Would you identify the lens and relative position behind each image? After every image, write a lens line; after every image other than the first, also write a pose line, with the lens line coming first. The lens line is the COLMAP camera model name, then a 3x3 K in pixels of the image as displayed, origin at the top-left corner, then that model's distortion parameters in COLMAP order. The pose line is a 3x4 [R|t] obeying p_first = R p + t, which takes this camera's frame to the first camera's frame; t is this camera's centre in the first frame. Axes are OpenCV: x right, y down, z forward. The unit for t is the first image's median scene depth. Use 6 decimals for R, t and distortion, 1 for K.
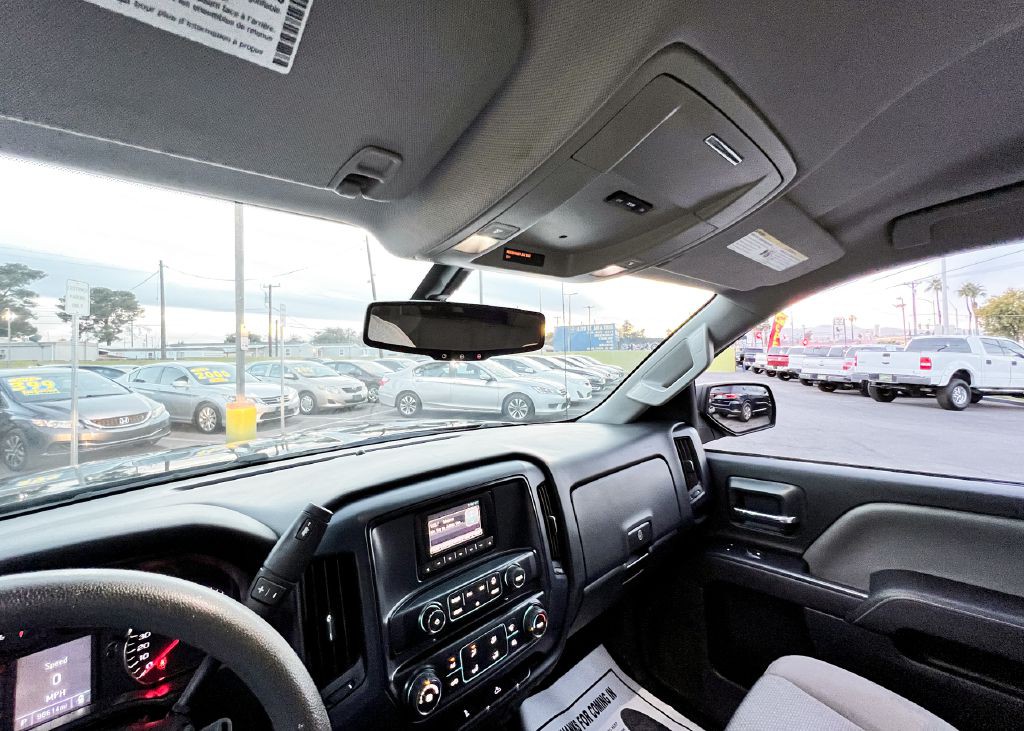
lens RADIAL K [[412.9, 0, 515.4], [0, 412.9, 348.3], [0, 0, 1]] dist [-0.000947, -0.000034]
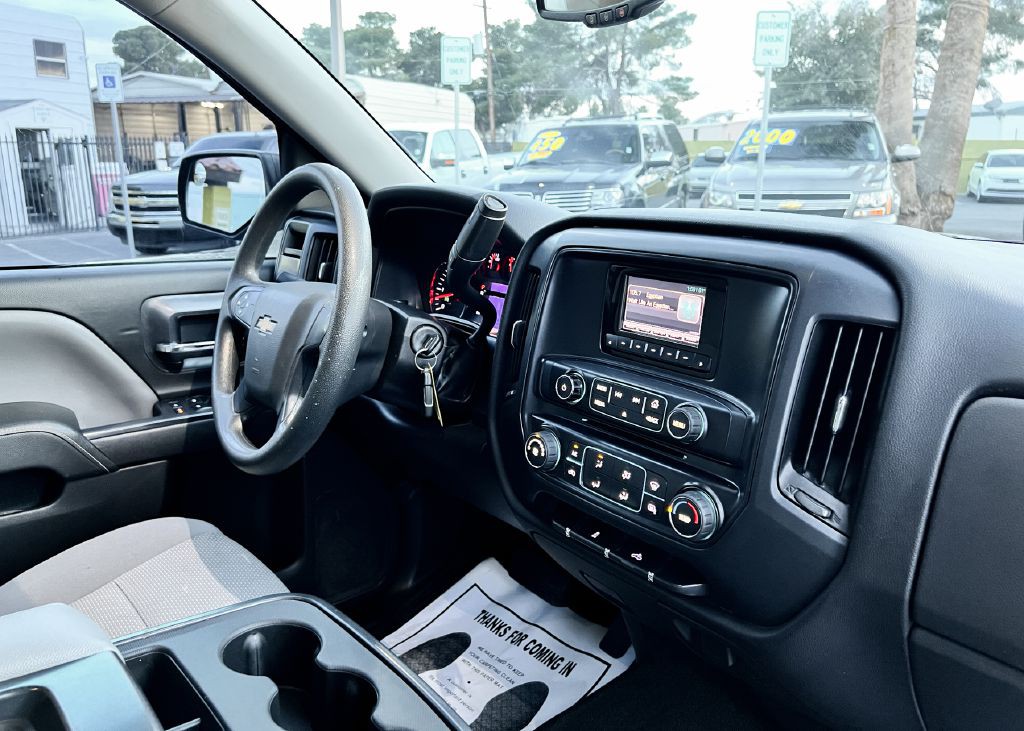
lens RADIAL K [[764.1, 0, 510.2], [0, 764.1, 347.8], [0, 0, 1]] dist [0.061030, -0.065952]
pose [[-0.050223, 0.268485, -0.961974, 0.998094], [0.015028, 0.963283, 0.268066, 0.163399], [0.998625, -0.000994, -0.052413, 0.809457]]
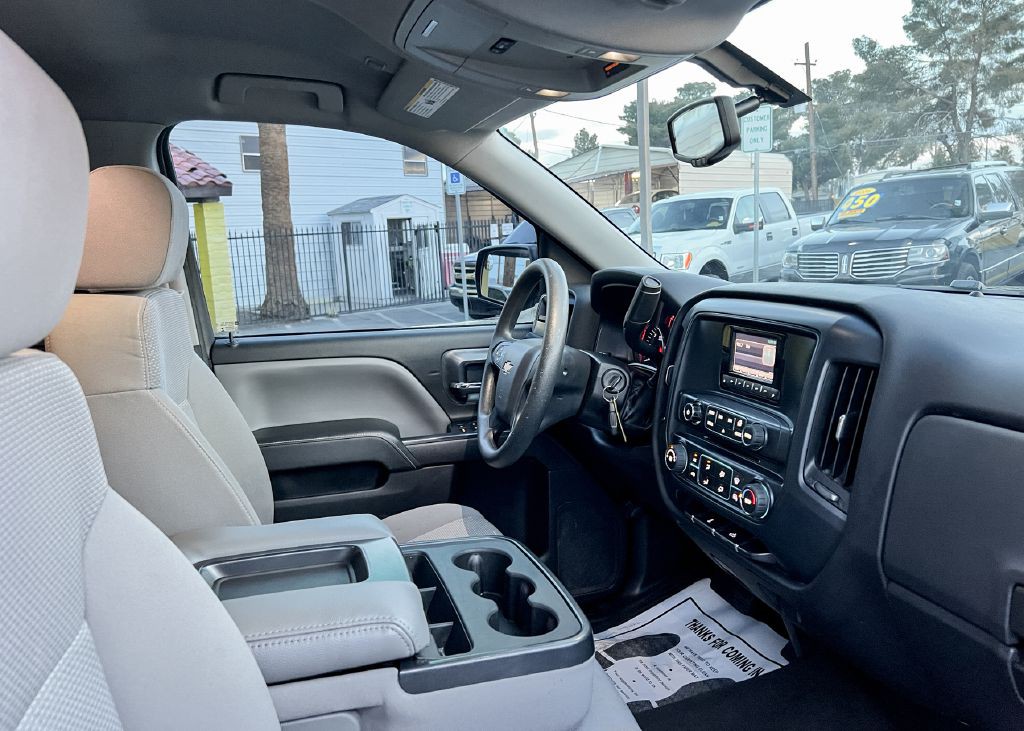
lens RADIAL K [[764.1, 0, 529.8], [0, 764.1, 356.4], [0, 0, 1]] dist [0.061030, -0.065952]
pose [[-0.409233, 0.196903, -0.890931, 1.483370], [0.077533, 0.980410, 0.181066, 0.092739], [0.909130, 0.005022, -0.416482, 1.220091]]
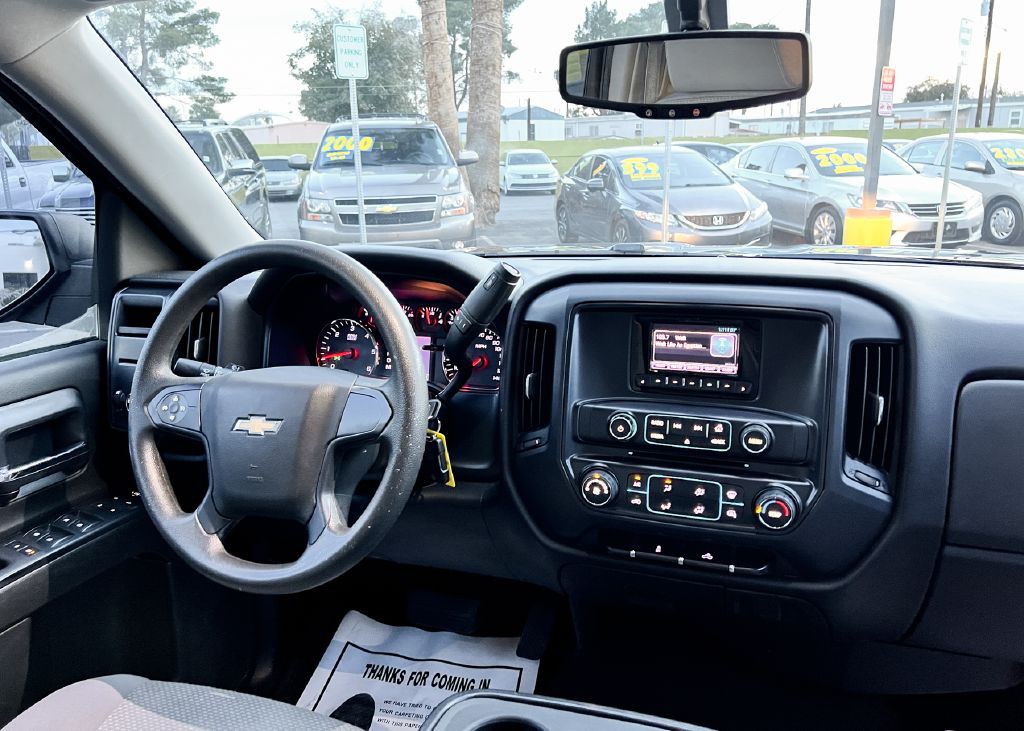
lens RADIAL K [[764.1, 0, 495.9], [0, 764.1, 354.6], [0, 0, 1]] dist [0.061030, -0.065952]
pose [[0.470530, 0.239680, -0.849208, 0.867009], [0.025780, 0.958257, 0.284742, 0.029179], [0.882007, -0.155873, 0.444710, 0.047229]]
